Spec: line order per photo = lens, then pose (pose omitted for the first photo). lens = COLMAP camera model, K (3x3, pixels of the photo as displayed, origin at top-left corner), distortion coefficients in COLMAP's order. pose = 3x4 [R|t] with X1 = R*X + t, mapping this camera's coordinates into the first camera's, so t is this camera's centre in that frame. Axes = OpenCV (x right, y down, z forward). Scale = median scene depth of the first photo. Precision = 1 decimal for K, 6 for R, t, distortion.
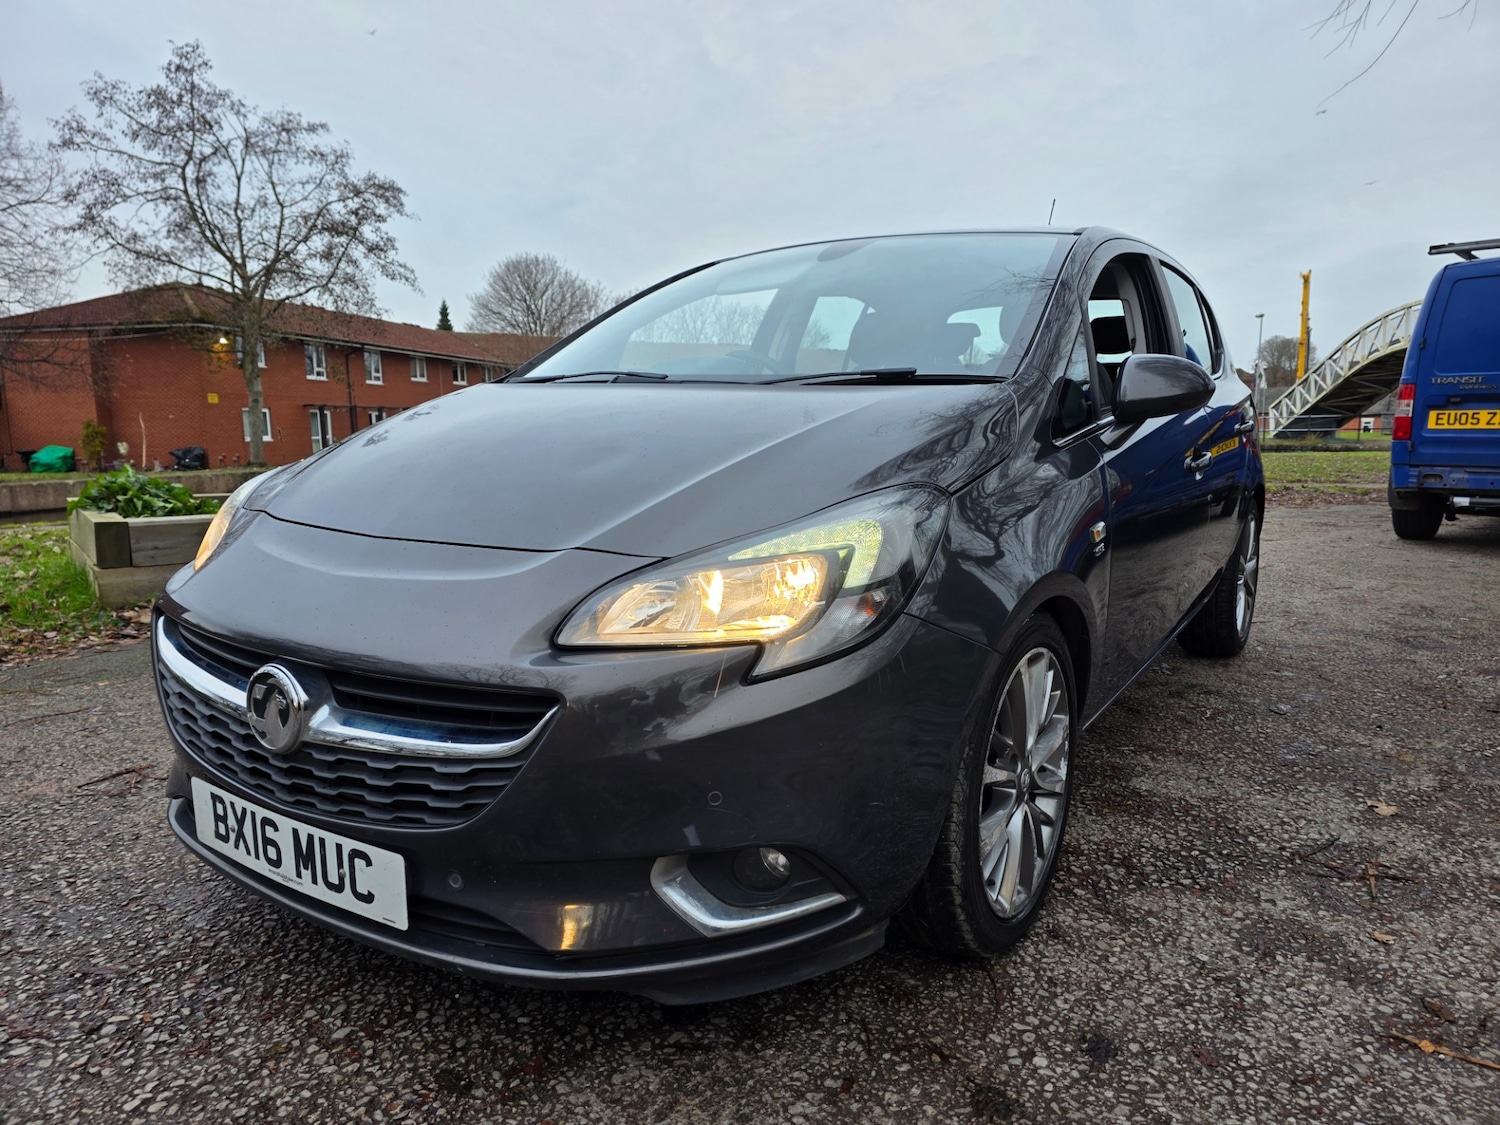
lens RADIAL K [[1011.7, 0, 753.2], [0, 1011.7, 580.1], [0, 0, 1]] dist [0.049265, -0.047215]
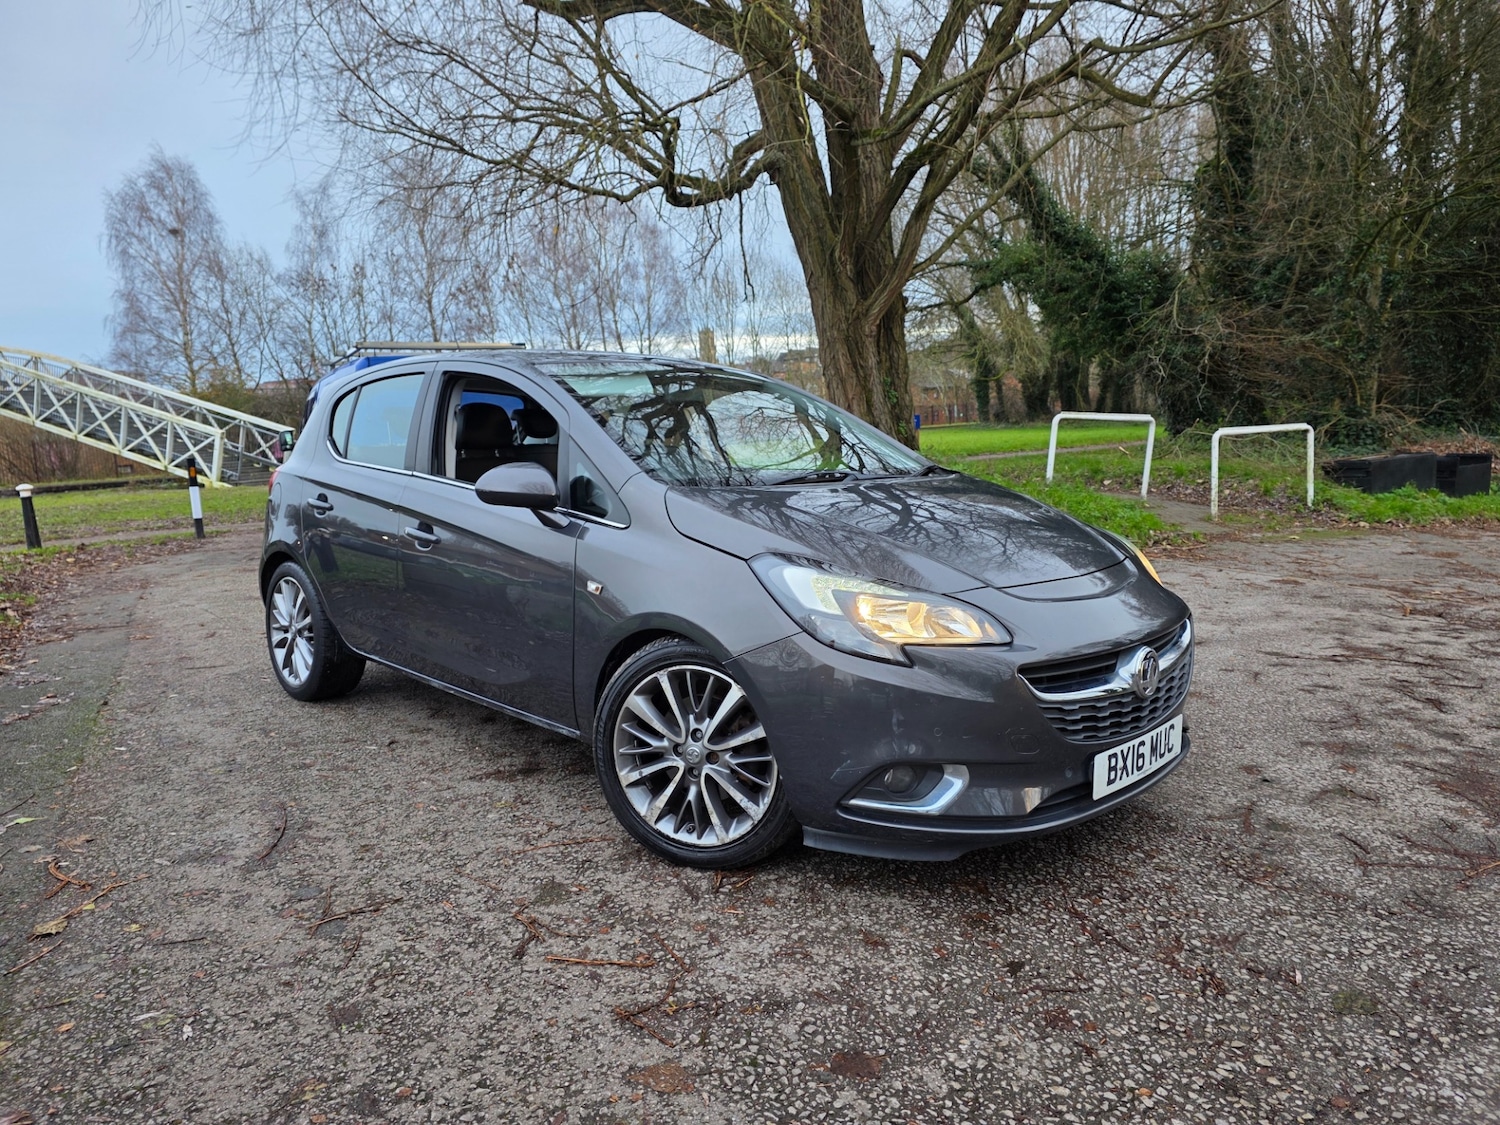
lens RADIAL K [[1011.7, 0, 755.7], [0, 1011.7, 556.9], [0, 0, 1]] dist [0.049265, -0.047215]
pose [[0.188845, -0.120161, 0.974628, -1.908594], [0.182666, 0.979462, 0.085364, -0.285131], [-0.964868, 0.161911, 0.206915, 1.050223]]
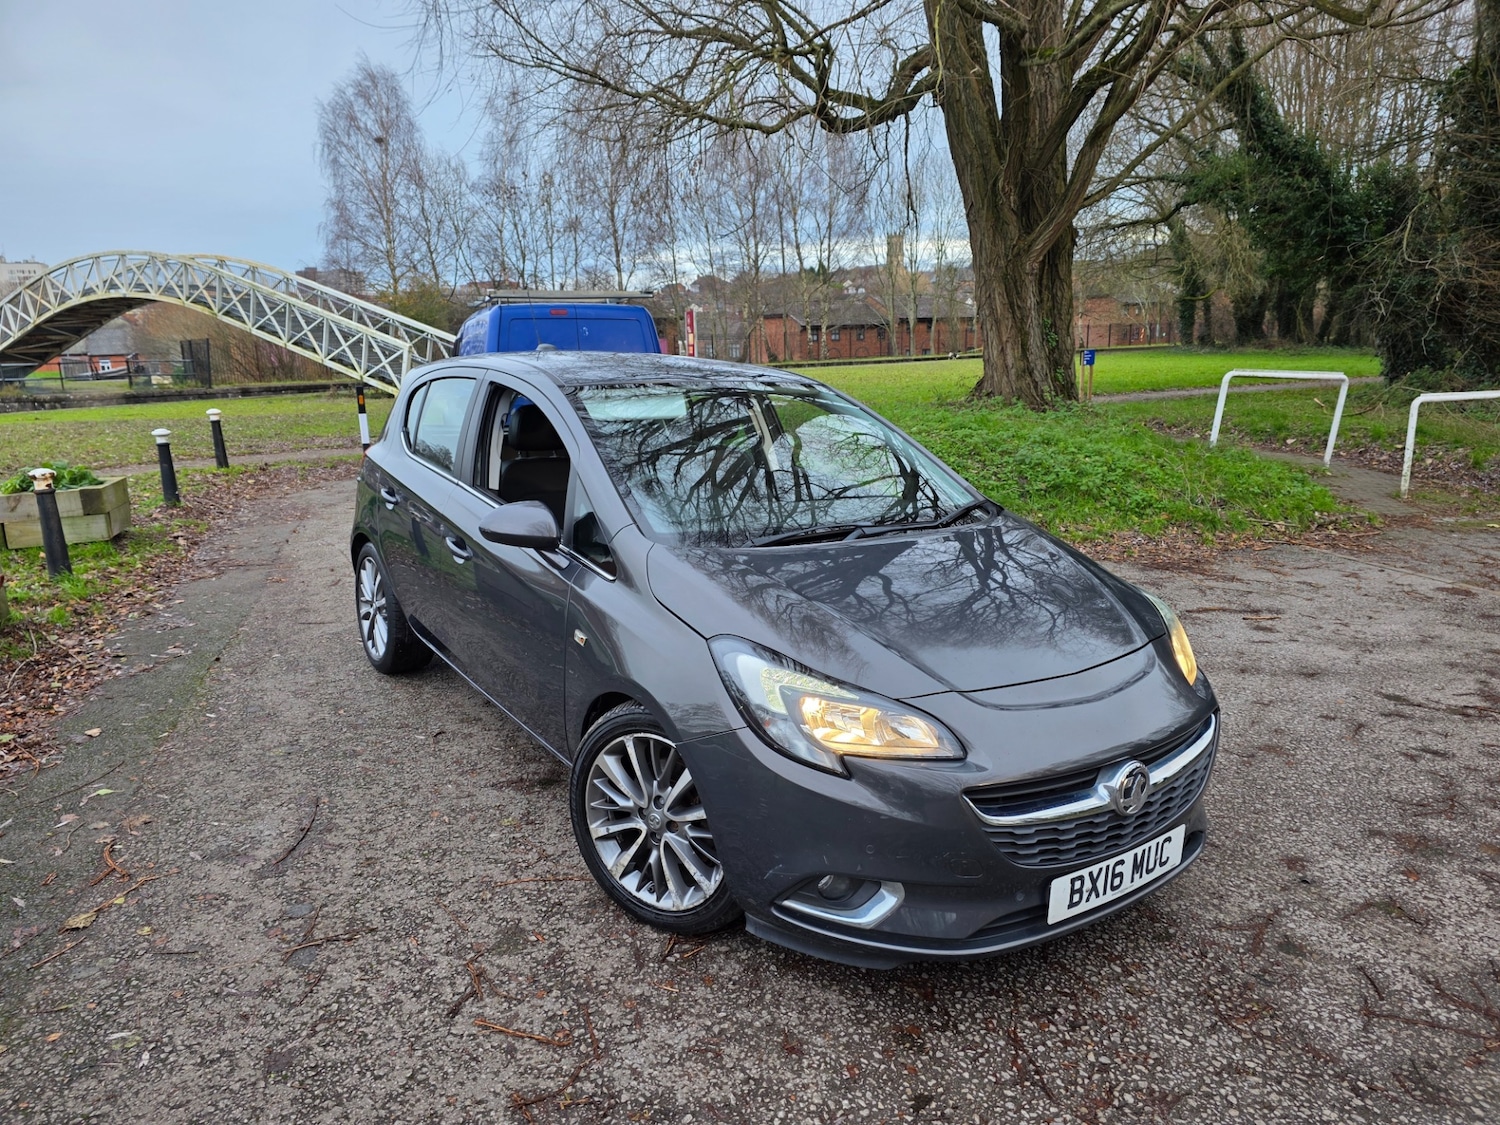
lens RADIAL K [[1011.7, 0, 751.5], [0, 1011.7, 571.2], [0, 0, 1]] dist [0.049265, -0.047215]
pose [[0.362729, -0.199492, 0.910291, -1.749852], [0.146709, 0.976862, 0.155621, -0.460940], [-0.920274, 0.077100, 0.383604, 0.760728]]
